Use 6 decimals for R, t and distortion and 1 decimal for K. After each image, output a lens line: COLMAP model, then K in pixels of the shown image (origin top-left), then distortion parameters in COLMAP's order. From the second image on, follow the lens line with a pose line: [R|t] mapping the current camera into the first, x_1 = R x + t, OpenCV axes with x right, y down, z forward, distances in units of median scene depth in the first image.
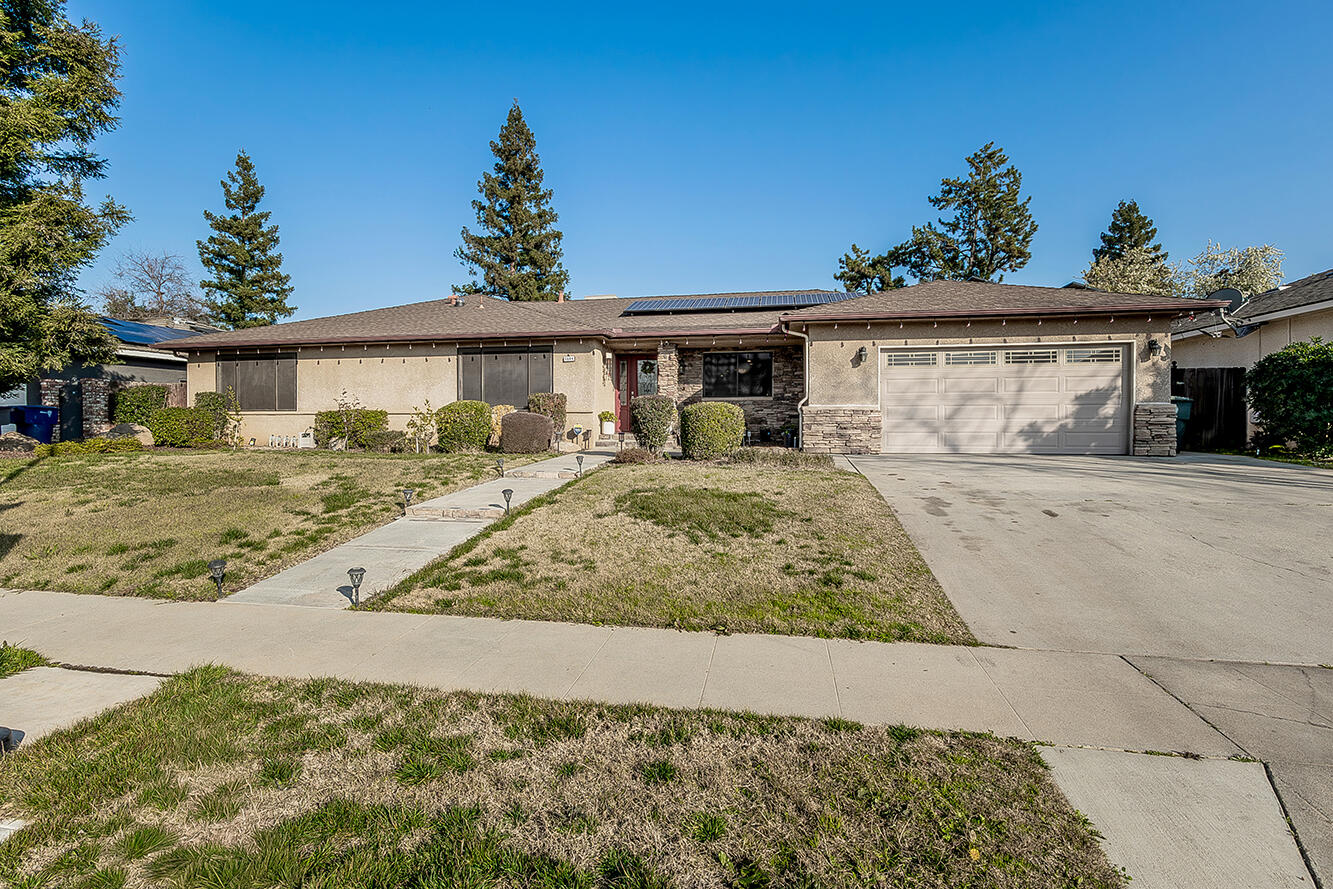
lens RADIAL K [[760.0, 0, 666.1], [0, 760.0, 442.2], [0, 0, 1]] dist [-0.000687, -0.000038]
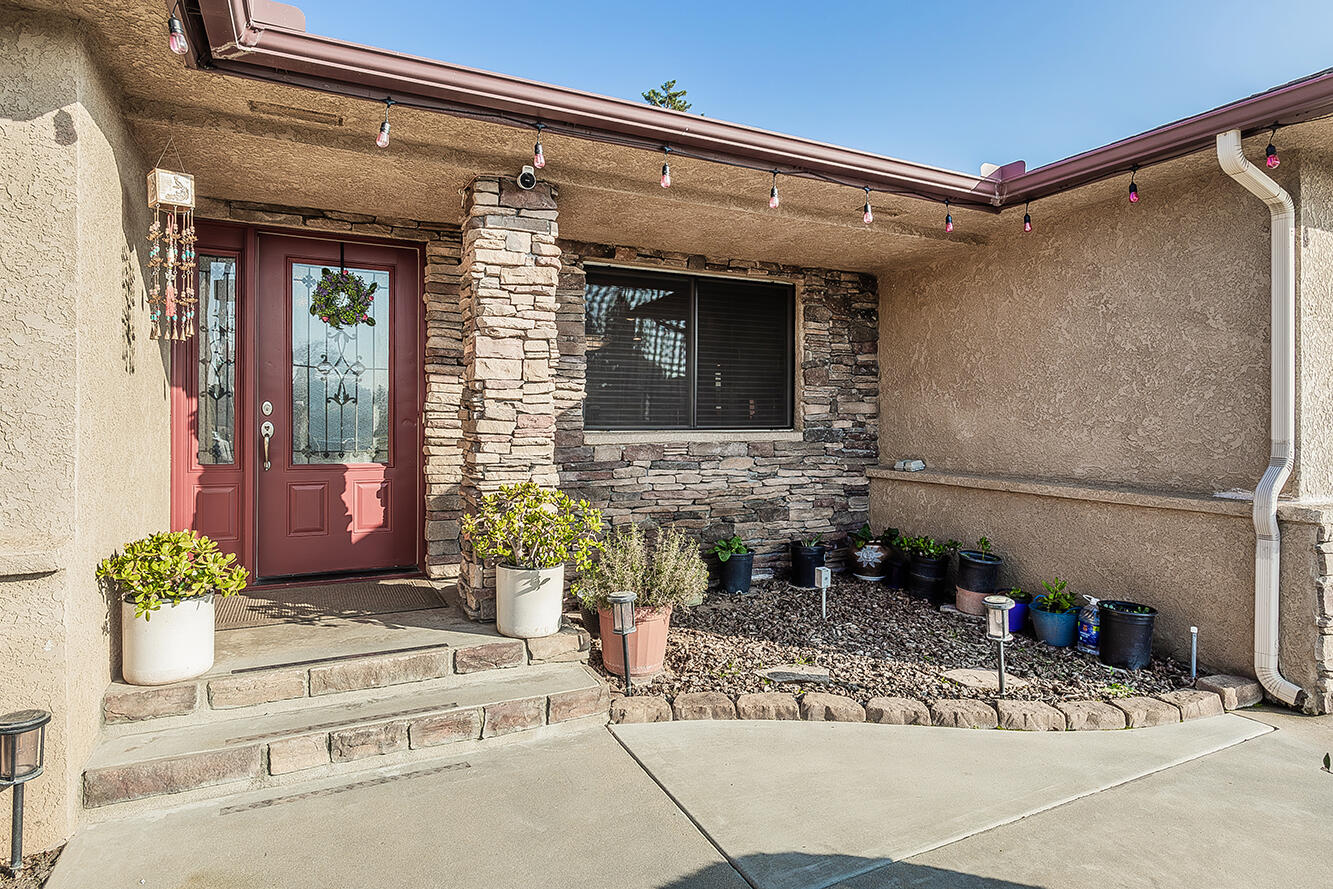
lens RADIAL K [[727.4, 0, 666.3], [0, 727.4, 432.1], [0, 0, 1]] dist [0.001809, 0.000330]
pose [[0.794435, -0.007136, 0.607308, -0.084614], [0.005503, 0.999974, 0.004552, -0.060834], [-0.607325, -0.000274, 0.794454, 0.797372]]
